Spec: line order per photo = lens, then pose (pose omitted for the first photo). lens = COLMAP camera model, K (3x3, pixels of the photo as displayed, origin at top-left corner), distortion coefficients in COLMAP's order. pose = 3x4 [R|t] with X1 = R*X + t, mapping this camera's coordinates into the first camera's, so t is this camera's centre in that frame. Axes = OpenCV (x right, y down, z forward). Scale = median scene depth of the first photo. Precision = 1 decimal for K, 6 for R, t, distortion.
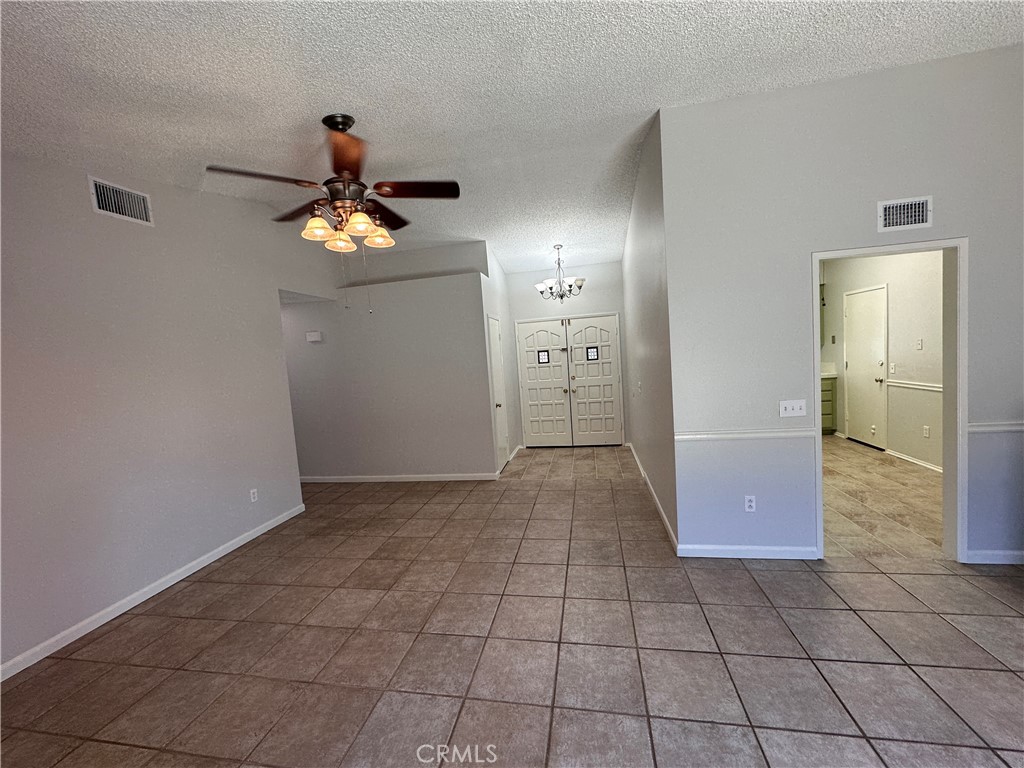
lens RADIAL K [[410.2, 0, 511.1], [0, 410.2, 384.3], [0, 0, 1]] dist [0.000283, 0.000169]
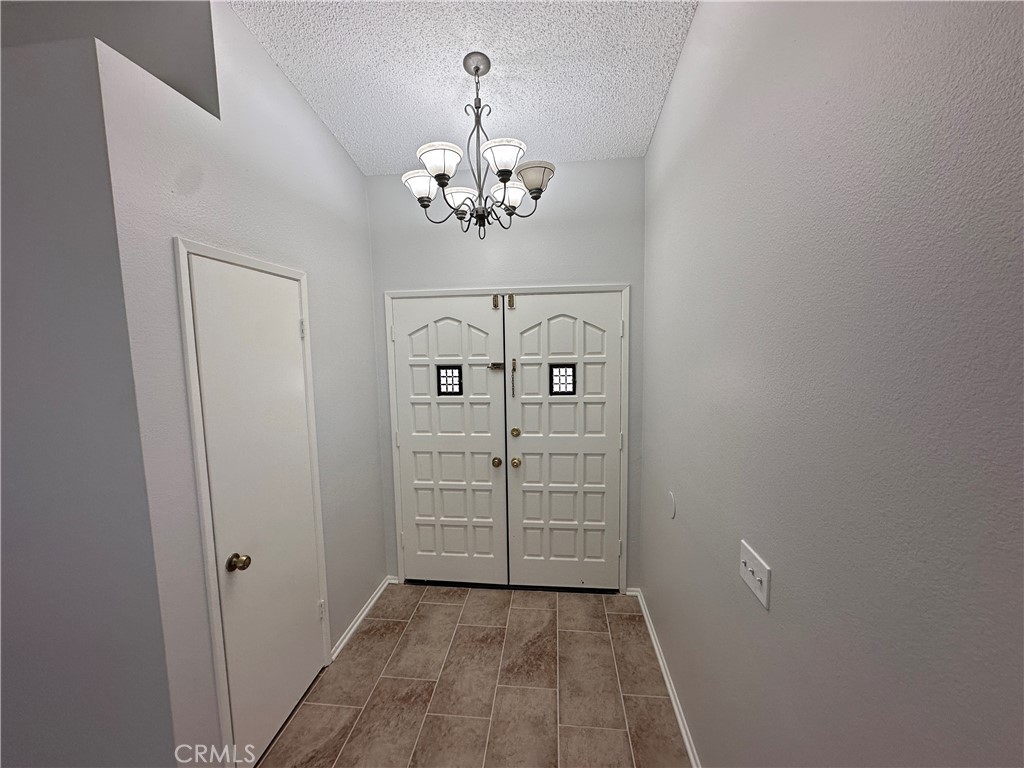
lens RADIAL K [[410.2, 0, 513.4], [0, 410.2, 383.4], [0, 0, 1]] dist [0.000283, 0.000169]
pose [[0.995197, 0.044491, 0.087202, 0.110319], [-0.046218, 0.998771, 0.017890, -0.075778], [-0.086299, -0.021834, 0.996030, 0.579862]]
